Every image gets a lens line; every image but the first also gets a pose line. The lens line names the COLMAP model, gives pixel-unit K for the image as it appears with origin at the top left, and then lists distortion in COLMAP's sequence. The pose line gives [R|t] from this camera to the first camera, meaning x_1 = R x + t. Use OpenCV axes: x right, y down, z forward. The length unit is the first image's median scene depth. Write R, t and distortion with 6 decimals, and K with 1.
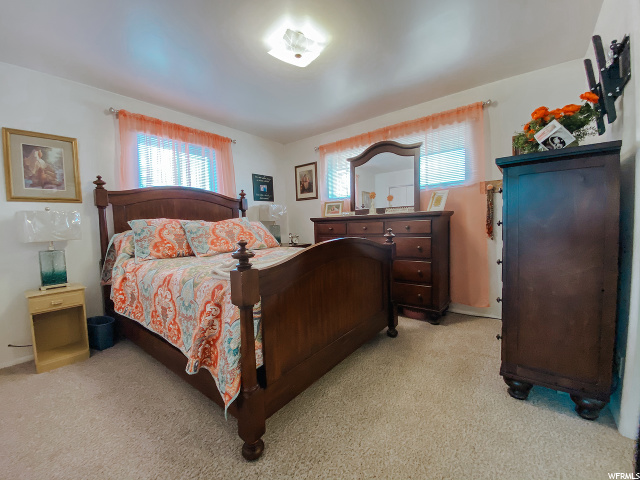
lens RADIAL K [[251.9, 0, 320.0], [0, 251.9, 240.0], [0, 0, 1]] dist [0.000805, -0.018523]
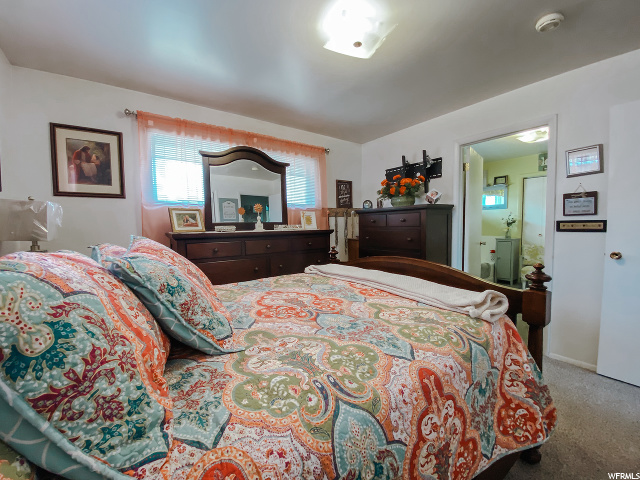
lens RADIAL K [[251.9, 0, 320.0], [0, 251.9, 240.0], [0, 0, 1]] dist [0.000805, -0.018523]
pose [[0.308197, -0.015078, 0.951203, -0.552507], [0.061490, 0.998099, -0.004102, -0.053975], [-0.949333, 0.059754, 0.308538, 0.555827]]
